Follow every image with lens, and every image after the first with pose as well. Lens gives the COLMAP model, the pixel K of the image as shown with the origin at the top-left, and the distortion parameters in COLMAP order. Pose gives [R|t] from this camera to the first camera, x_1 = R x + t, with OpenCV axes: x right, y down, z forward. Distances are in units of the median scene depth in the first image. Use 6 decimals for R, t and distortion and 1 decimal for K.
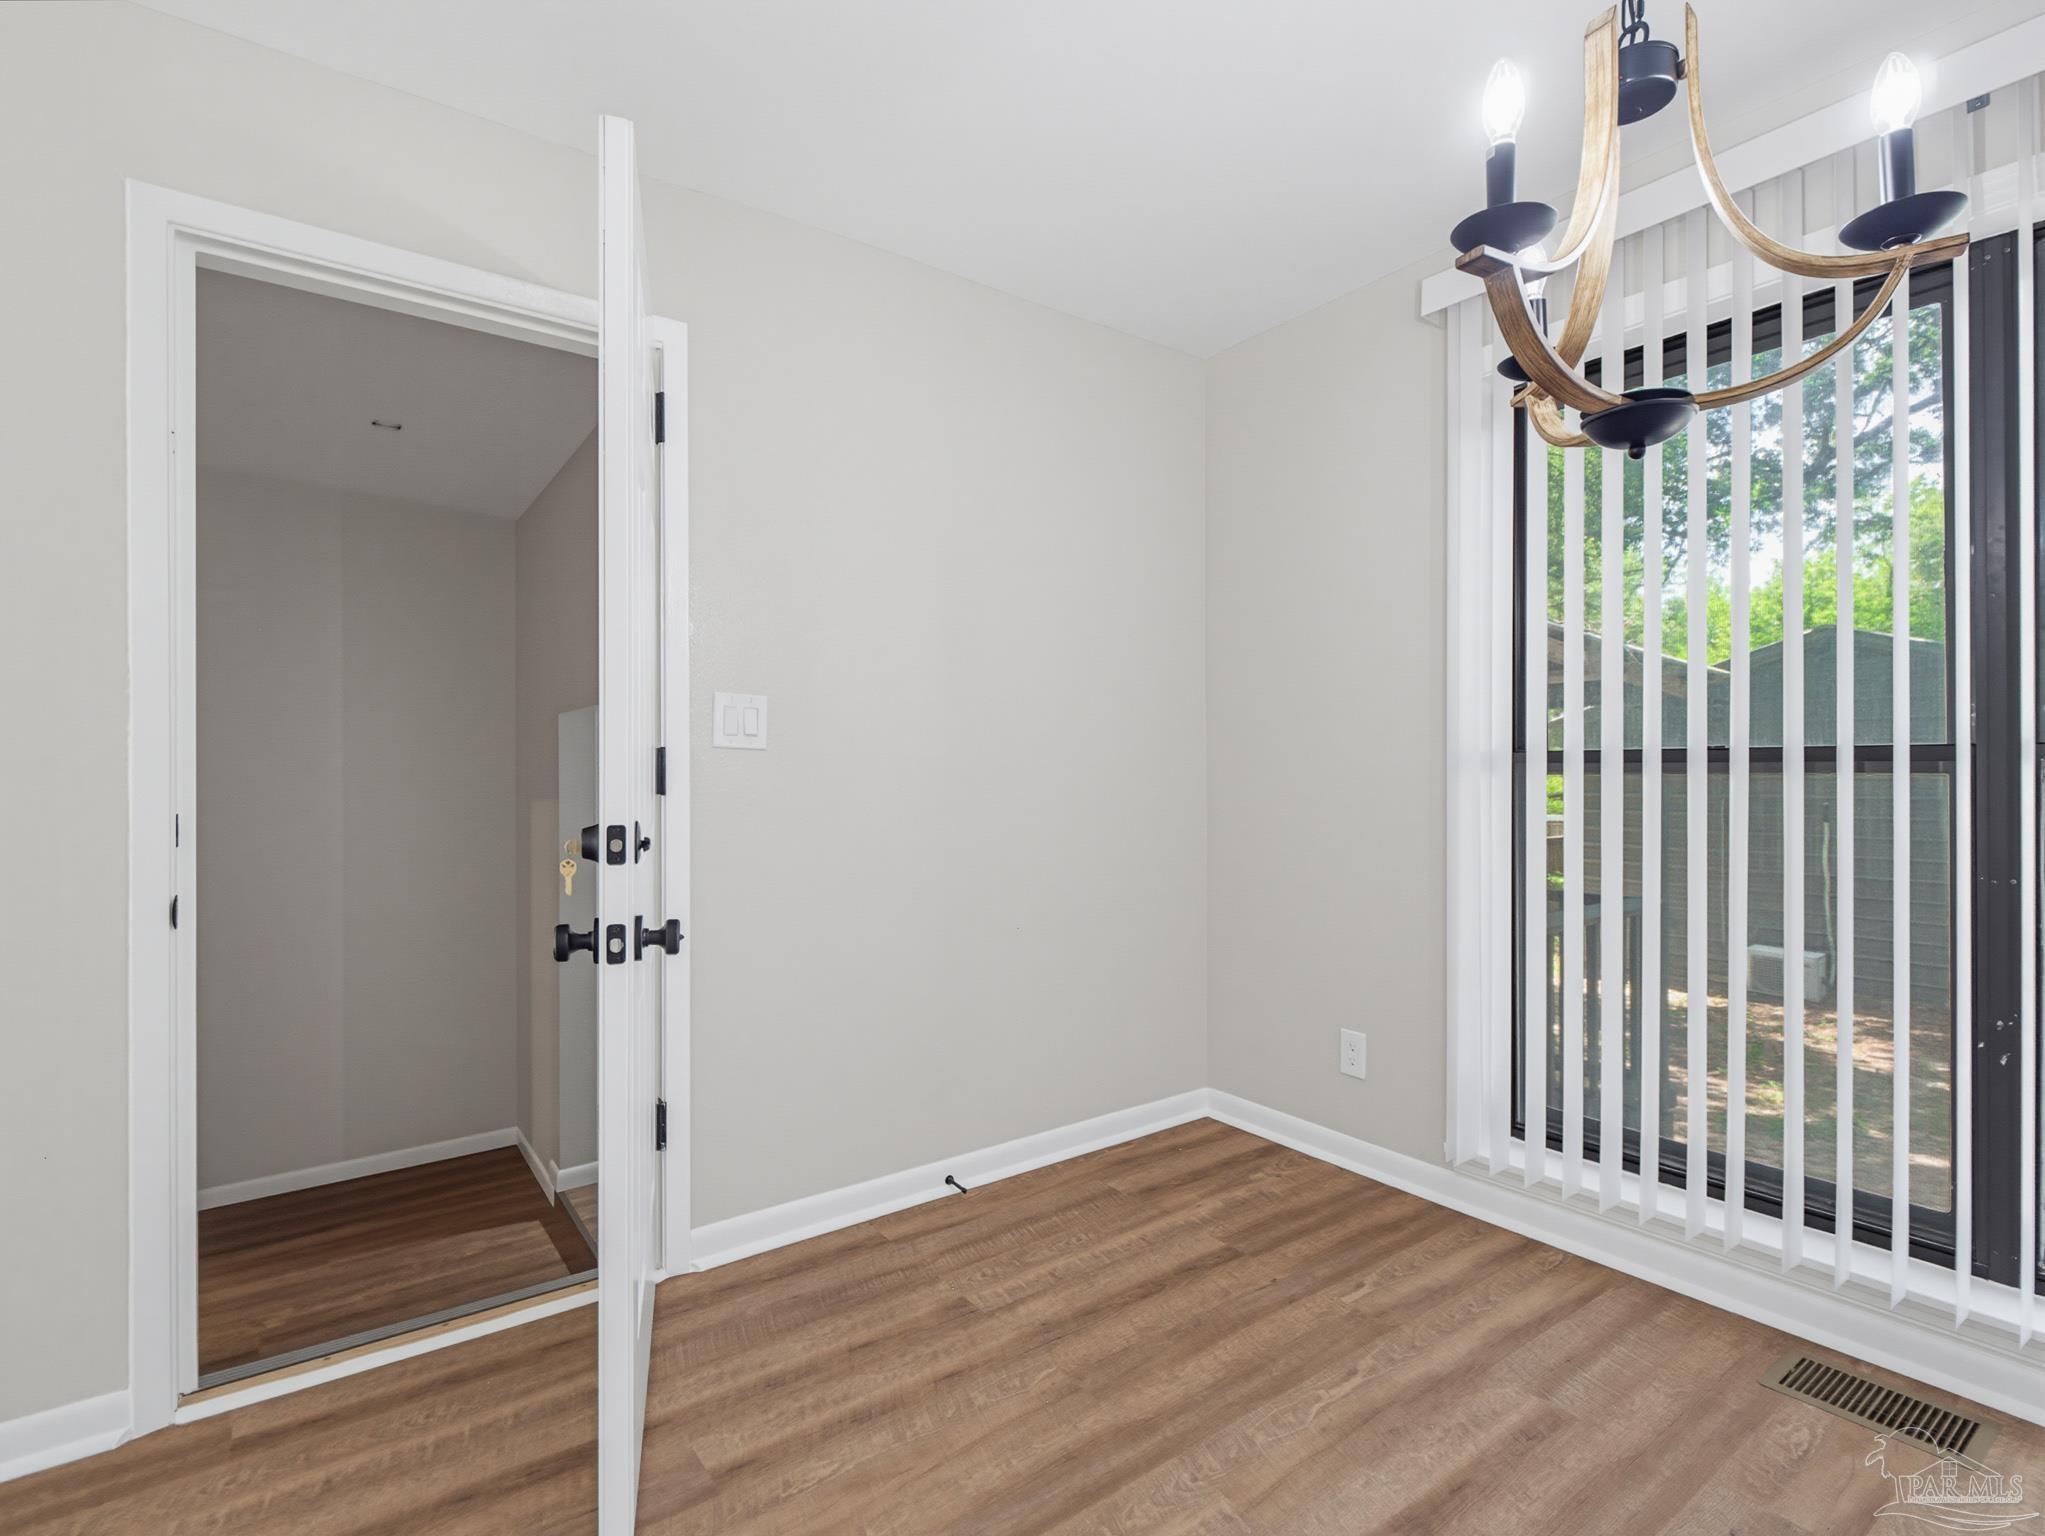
lens RADIAL K [[1025.4, 0, 1022.5], [0, 1025.4, 751.7], [0, 0, 1]] dist [-0.003823, -0.001557]
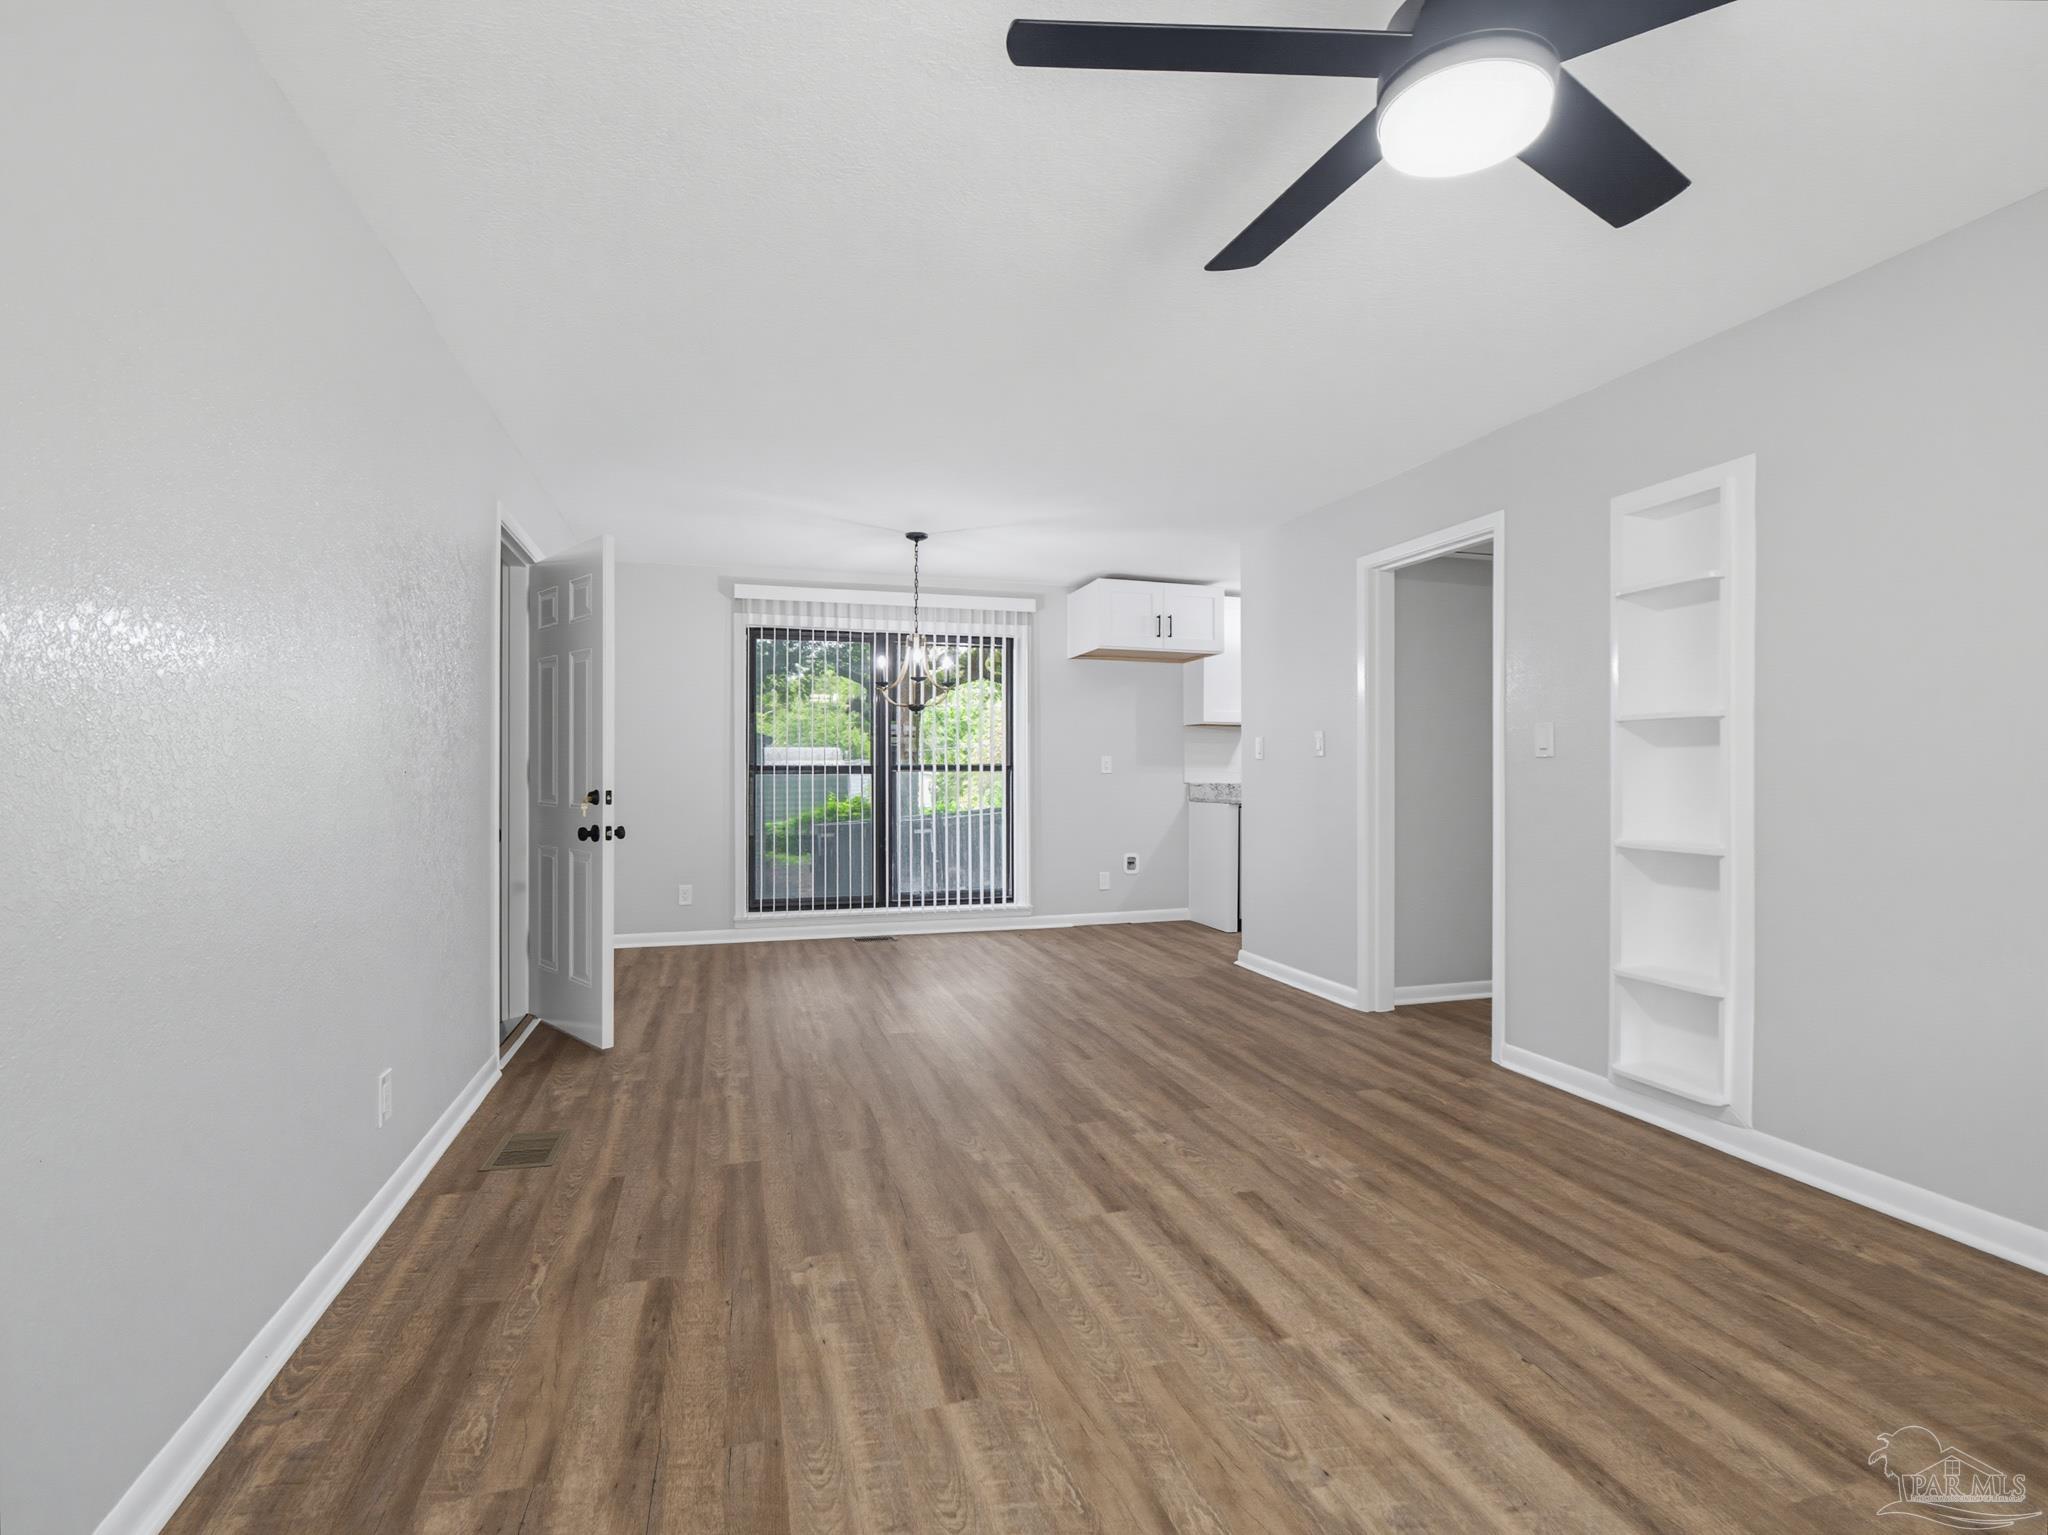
lens RADIAL K [[965.8, 0, 1024.0], [0, 965.8, 767.5], [0, 0, 1]] dist [-0.030539, -0.000086]
pose [[0.331241, 0.010633, 0.943486, -1.983298], [-0.007954, 0.999932, -0.008476, 0.020751], [-0.943513, -0.004697, 0.331303, -0.602569]]
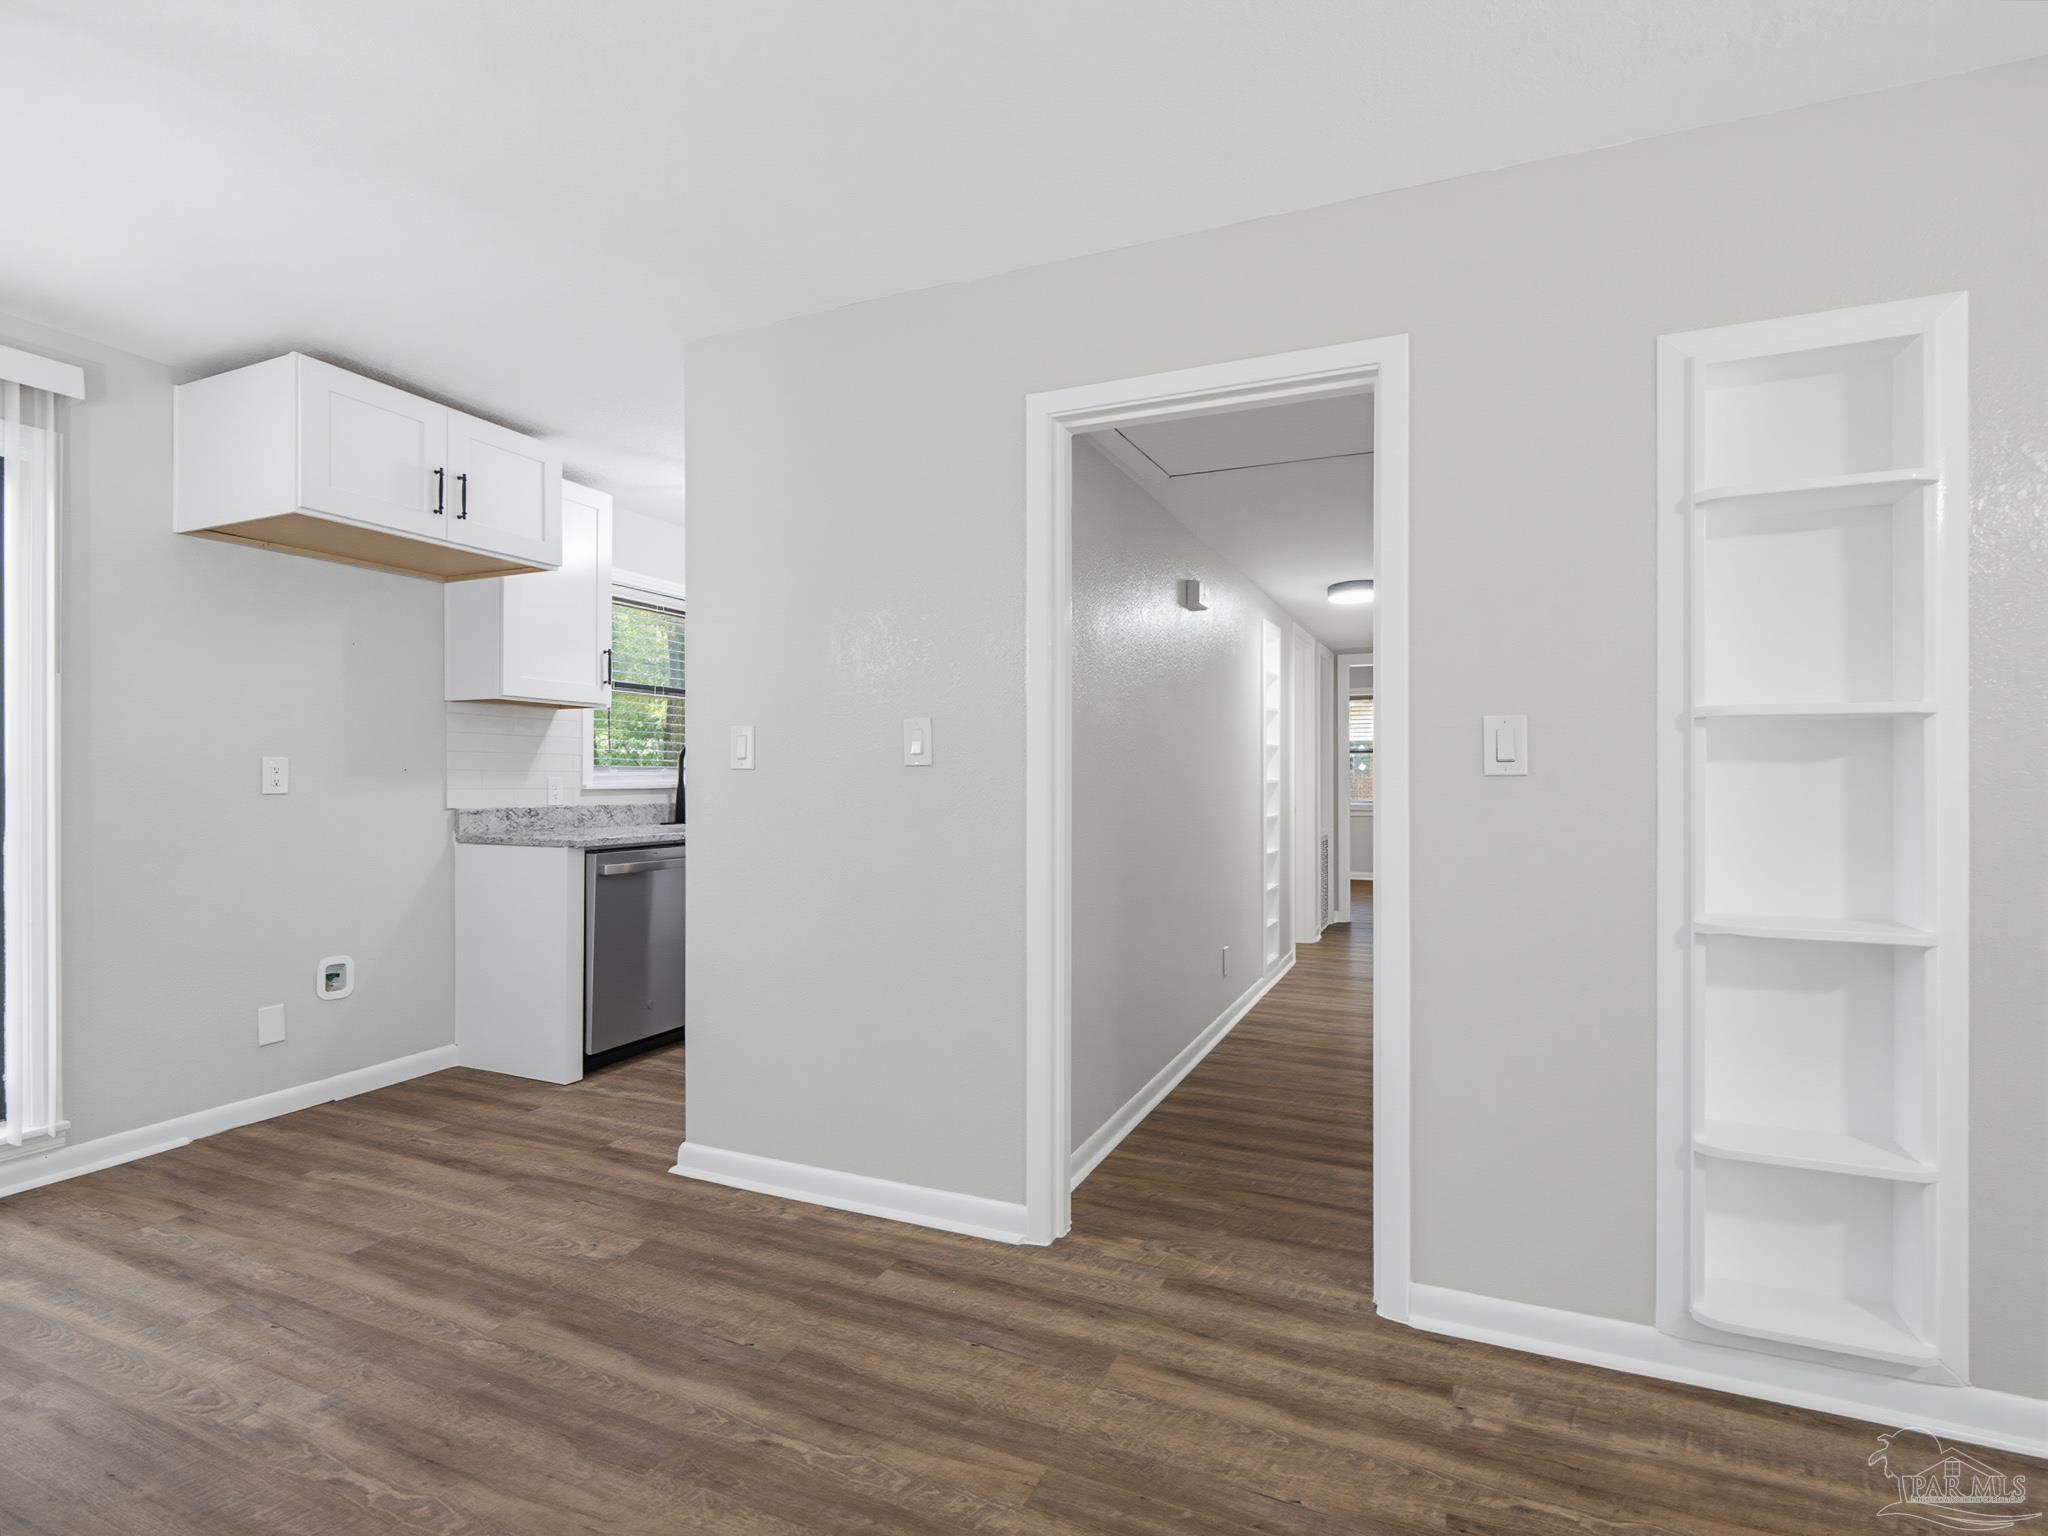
lens RADIAL K [[1021.5, 0, 1024.0], [0, 1021.5, 768.0], [0, 0, 1]] dist [-0.001406, -0.000896]
pose [[-0.498608, 0.010063, 0.866769, -0.784371], [-0.001844, 0.999918, -0.012669, -0.011621], [-0.866826, -0.007915, -0.498548, 0.002476]]
